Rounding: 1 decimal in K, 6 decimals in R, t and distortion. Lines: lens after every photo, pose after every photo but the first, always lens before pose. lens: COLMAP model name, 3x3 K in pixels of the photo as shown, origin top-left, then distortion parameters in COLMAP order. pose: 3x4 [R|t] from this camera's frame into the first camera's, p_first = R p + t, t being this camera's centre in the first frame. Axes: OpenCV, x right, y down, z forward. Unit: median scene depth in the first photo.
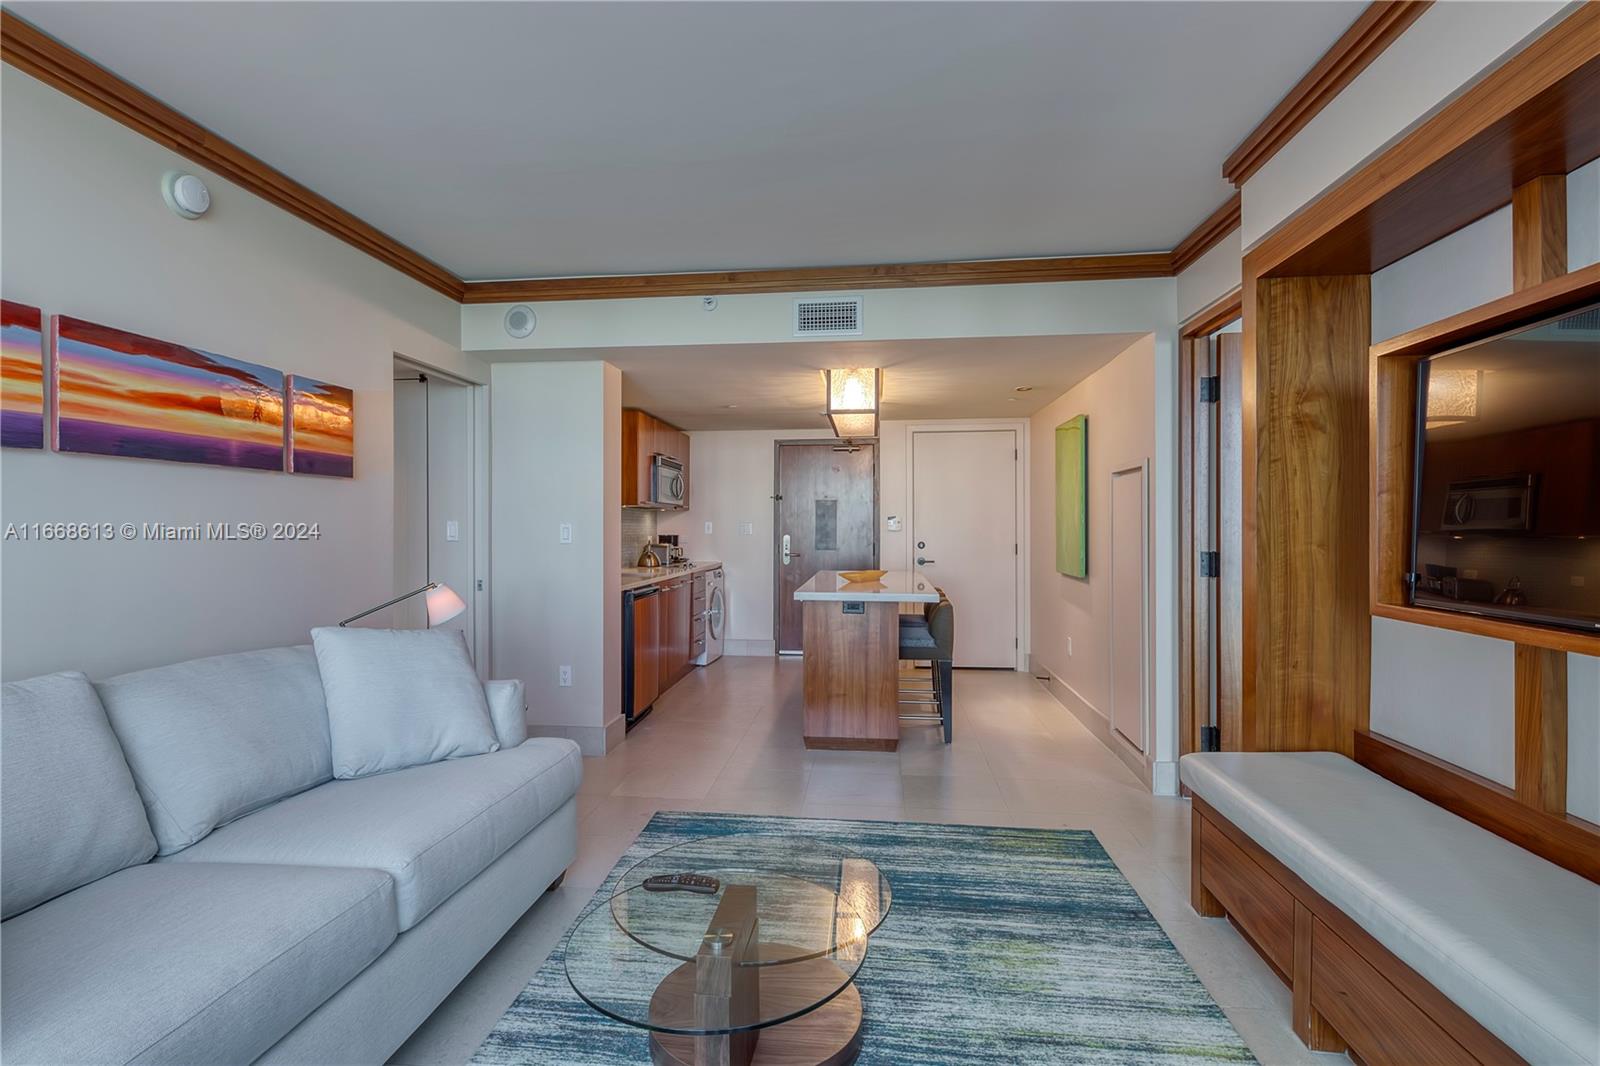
lens RADIAL K [[785.1, 0, 777.4], [0, 785.1, 525.1], [0, 0, 1]] dist [0.001908, -0.002201]
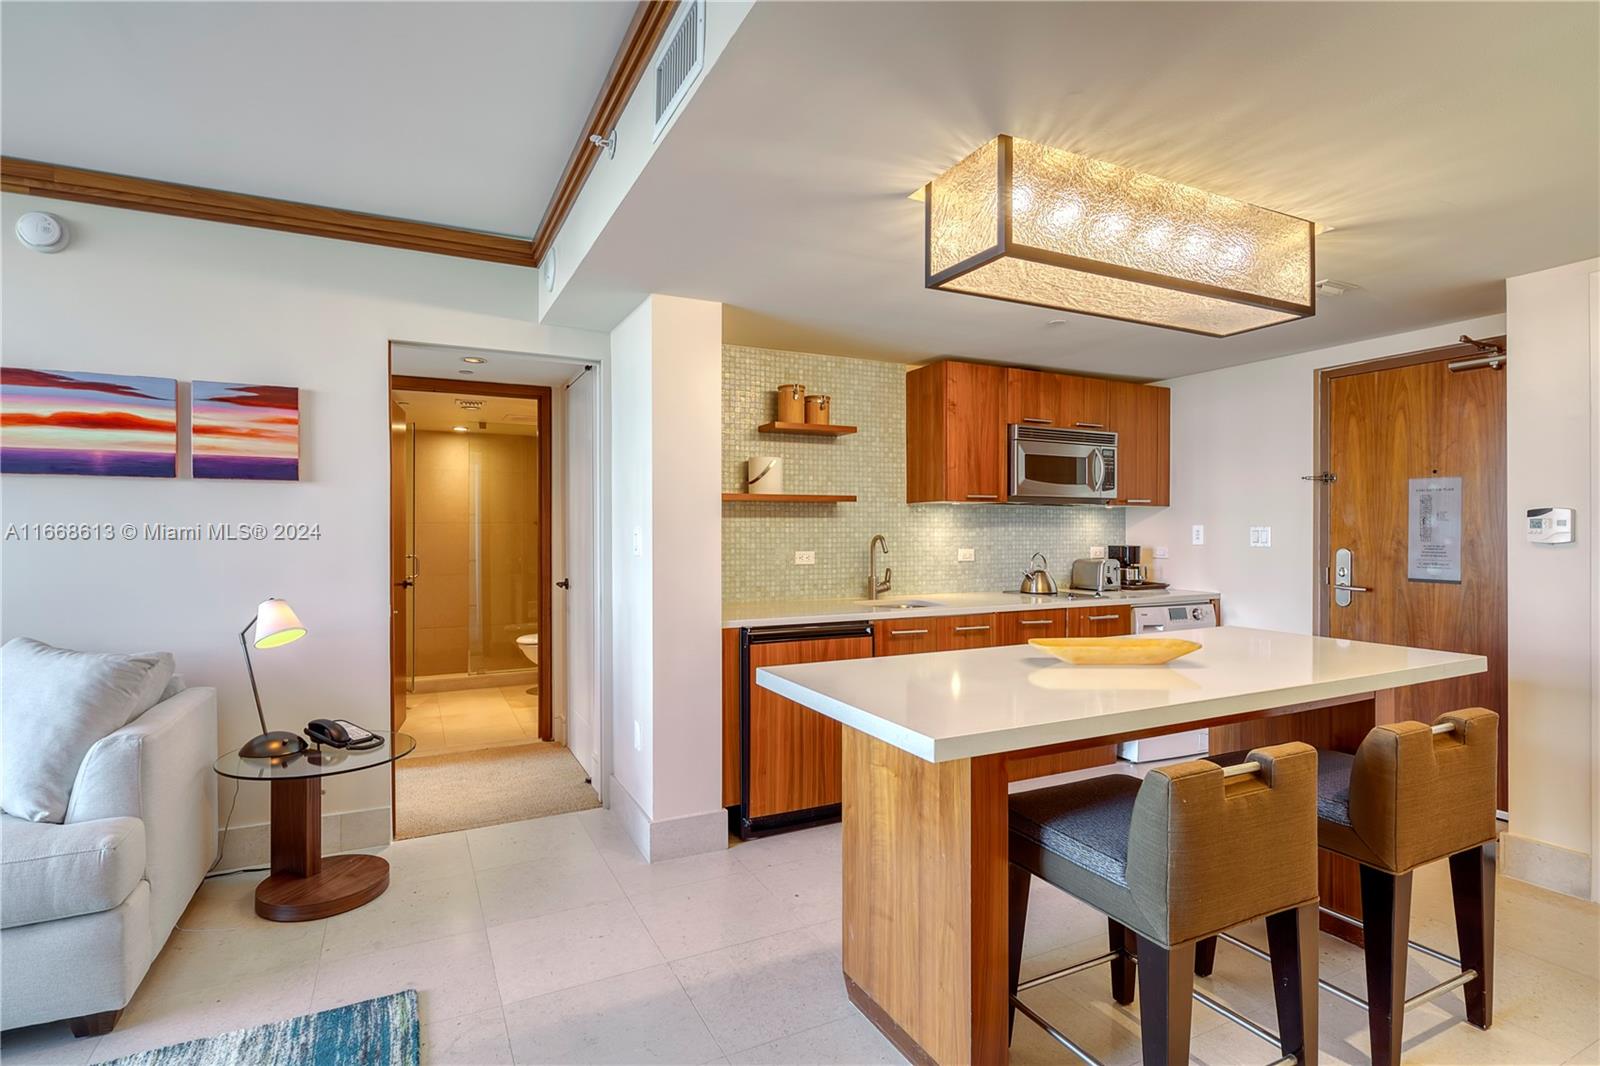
lens RADIAL K [[776.6, 0, 792.1], [0, 776.6, 534.3], [0, 0, 1]] dist [-0.000948, -0.000338]
pose [[0.552410, 0.003564, -0.833565, 0.723737], [0.001071, 0.999987, 0.004985, -0.000085], [0.833572, -0.003646, 0.552399, 1.250649]]
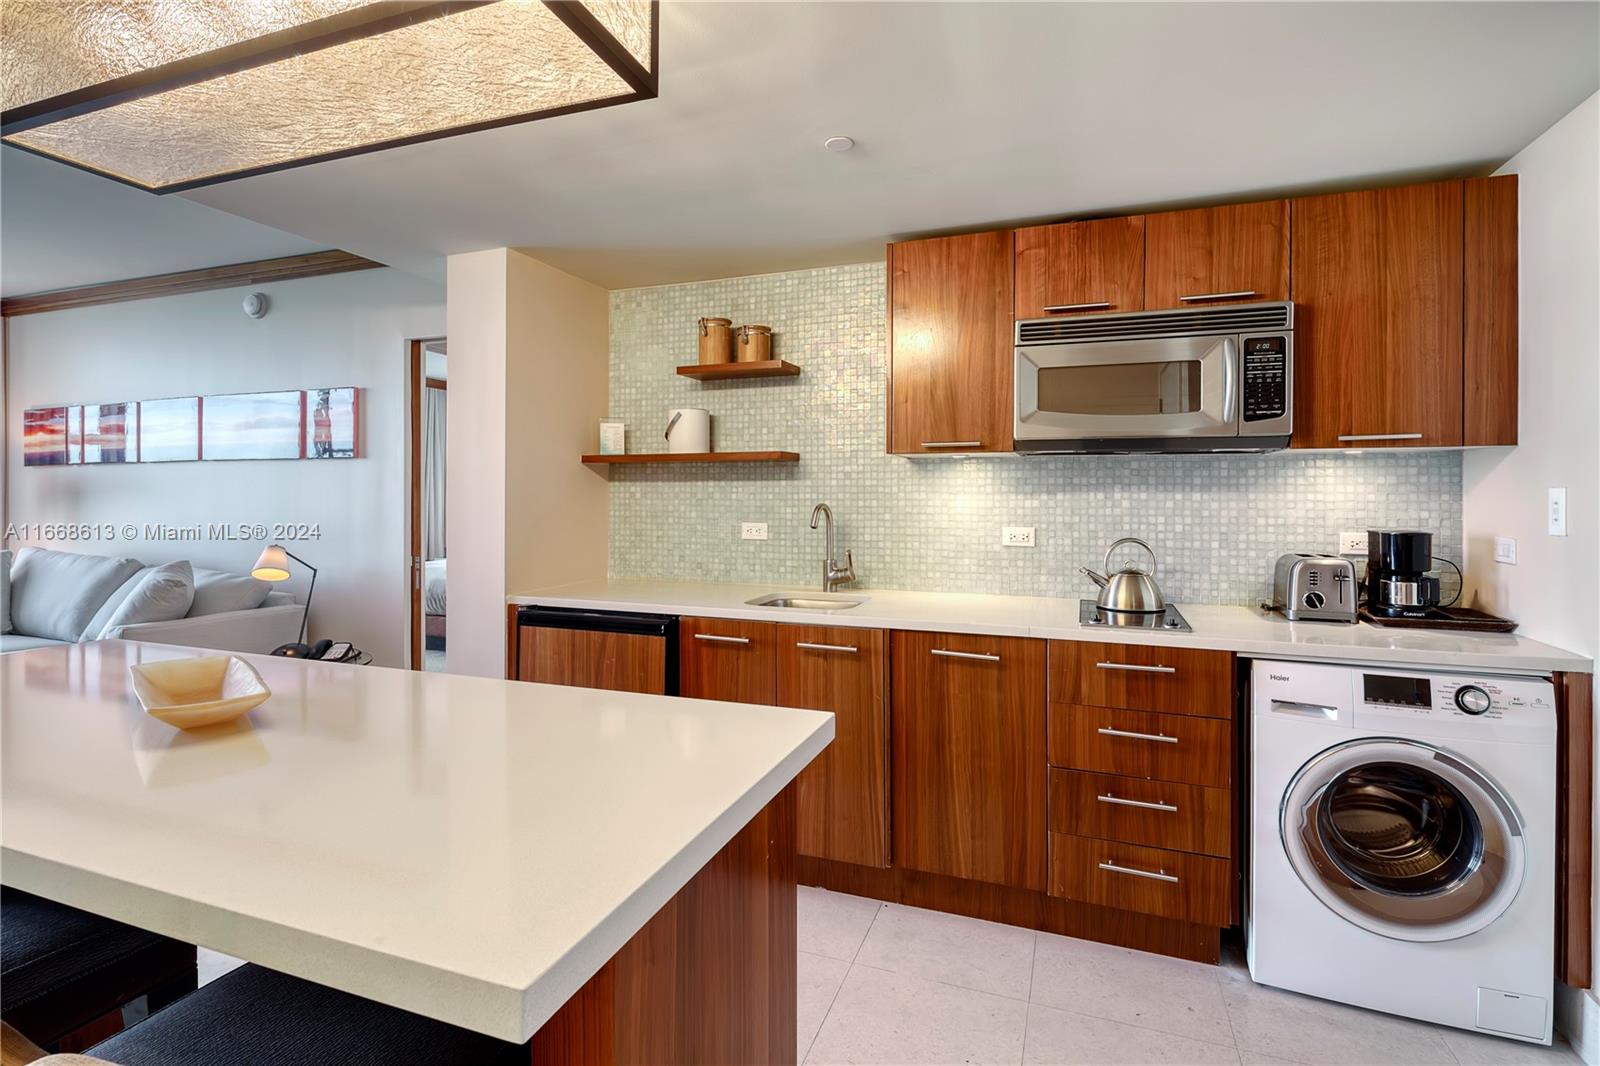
lens RADIAL K [[770.8, 0, 796.1], [0, 770.8, 492.5], [0, 0, 1]] dist [0.002133, 0.000218]
pose [[-0.228141, -0.001080, -0.973628, 0.628003], [-0.000993, 0.999999, -0.000877, -0.006002], [0.973628, 0.000767, -0.228142, 2.506272]]
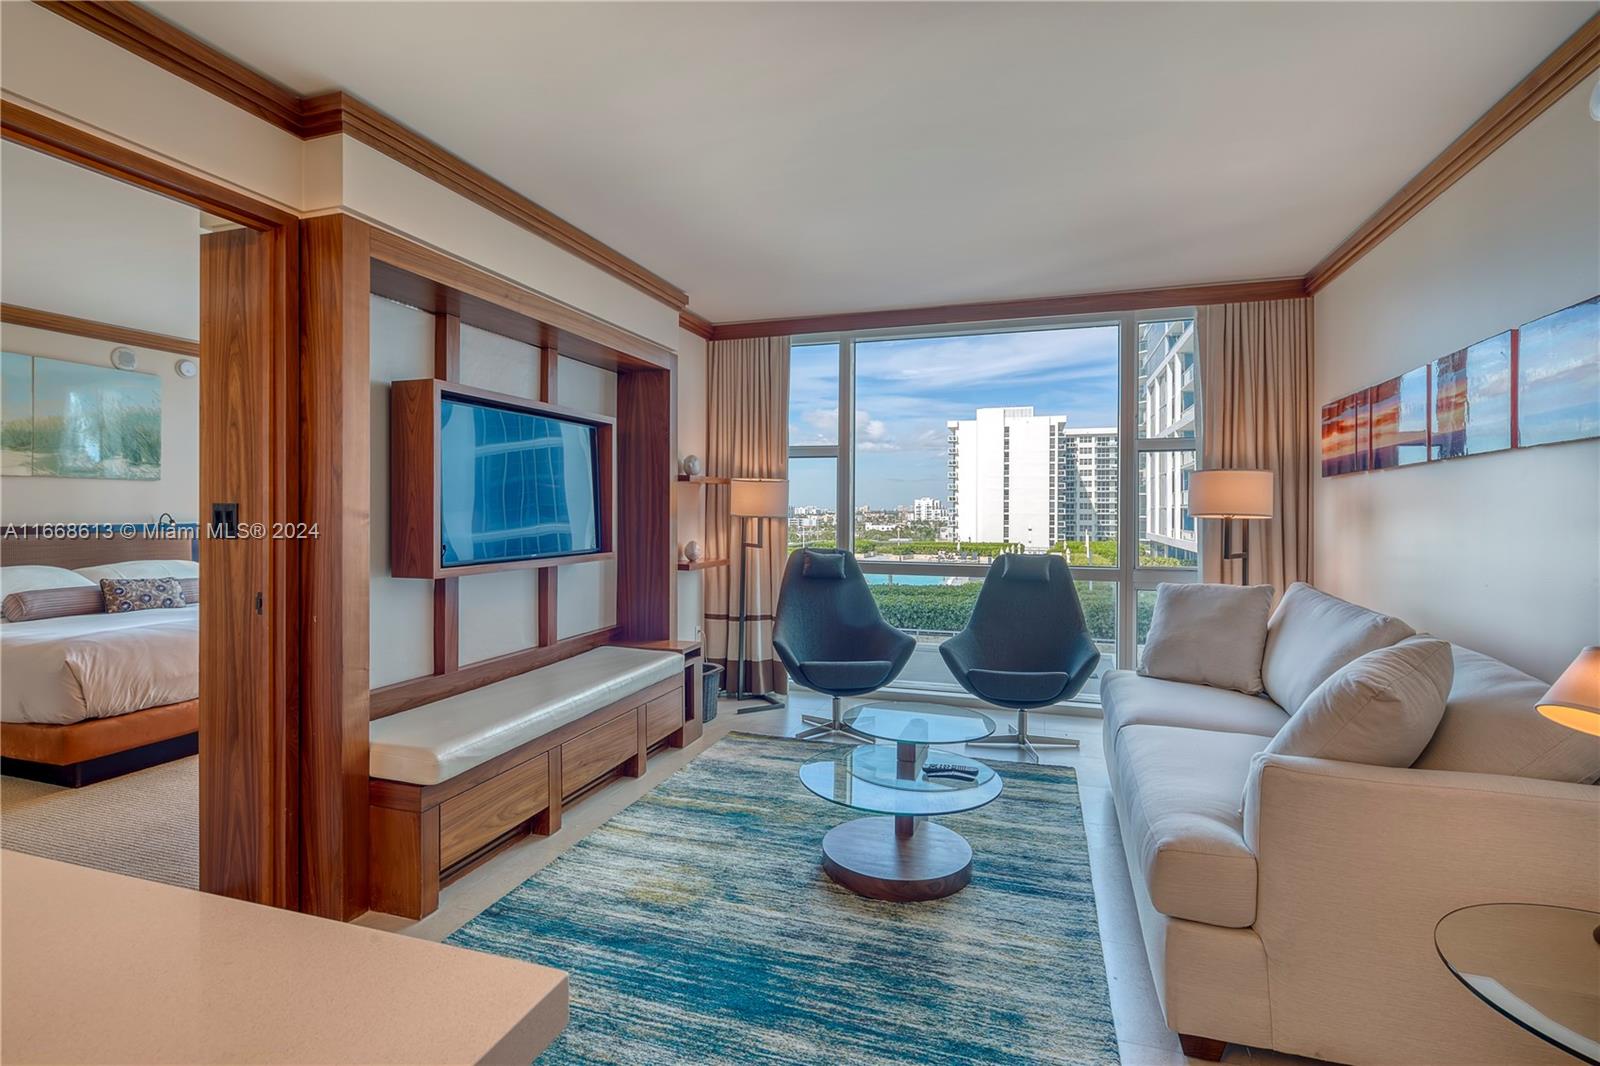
lens RADIAL K [[779.9, 0, 788.8], [0, 779.9, 510.1], [0, 0, 1]] dist [0.002187, -0.000167]
pose [[-0.982266, -0.001351, 0.187488, -0.077834], [-0.001631, 0.999998, -0.001343, -0.002570], [-0.187486, -0.001625, -0.982266, 1.887101]]
